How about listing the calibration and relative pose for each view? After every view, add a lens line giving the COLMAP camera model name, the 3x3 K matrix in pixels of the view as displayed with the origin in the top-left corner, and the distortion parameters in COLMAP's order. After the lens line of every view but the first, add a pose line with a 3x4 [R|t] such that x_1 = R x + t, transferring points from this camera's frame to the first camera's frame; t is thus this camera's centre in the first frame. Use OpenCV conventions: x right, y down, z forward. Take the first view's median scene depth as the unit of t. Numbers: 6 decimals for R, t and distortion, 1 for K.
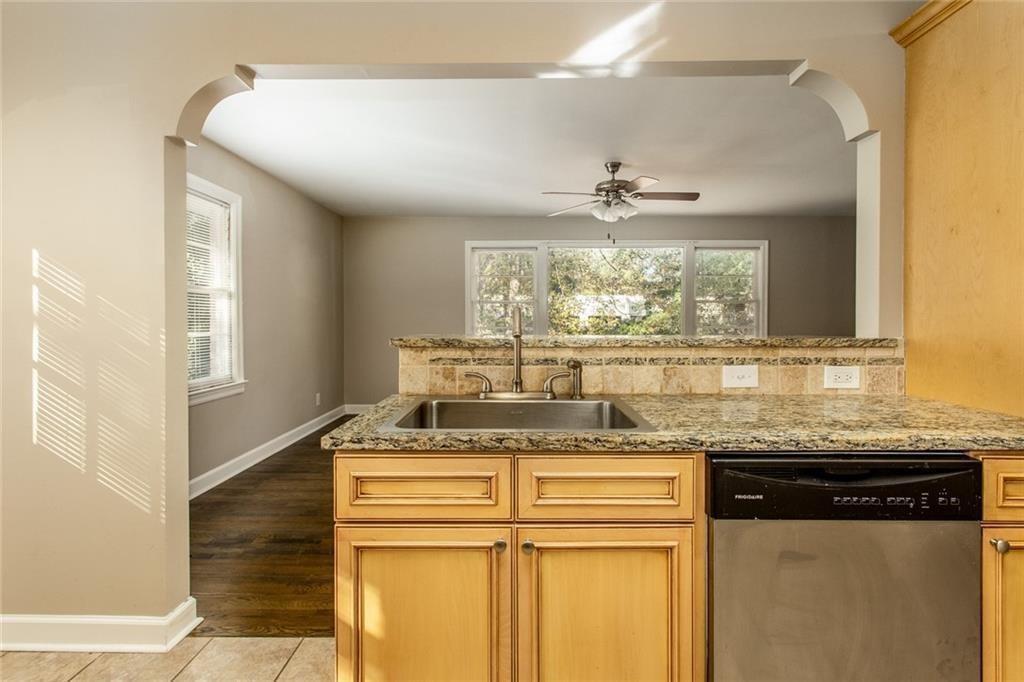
lens RADIAL K [[484.0, 0, 512.4], [0, 484.0, 332.4], [0, 0, 1]] dist [-0.001877, 0.000017]
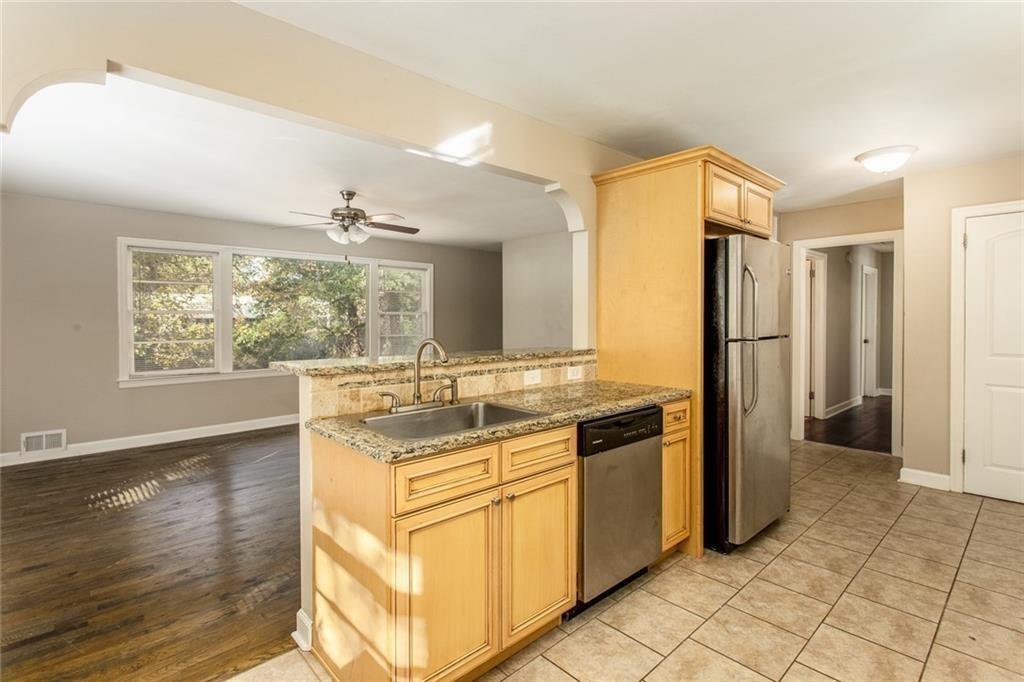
lens RADIAL K [[489.1, 0, 485.1], [0, 489.1, 341.4], [0, 0, 1]] dist [0.001738, 0.000557]
pose [[0.750689, -0.034435, 0.659758, -0.689342], [0.024902, 0.999406, 0.023828, -0.066926], [-0.660186, -0.001458, 0.751101, -0.087279]]
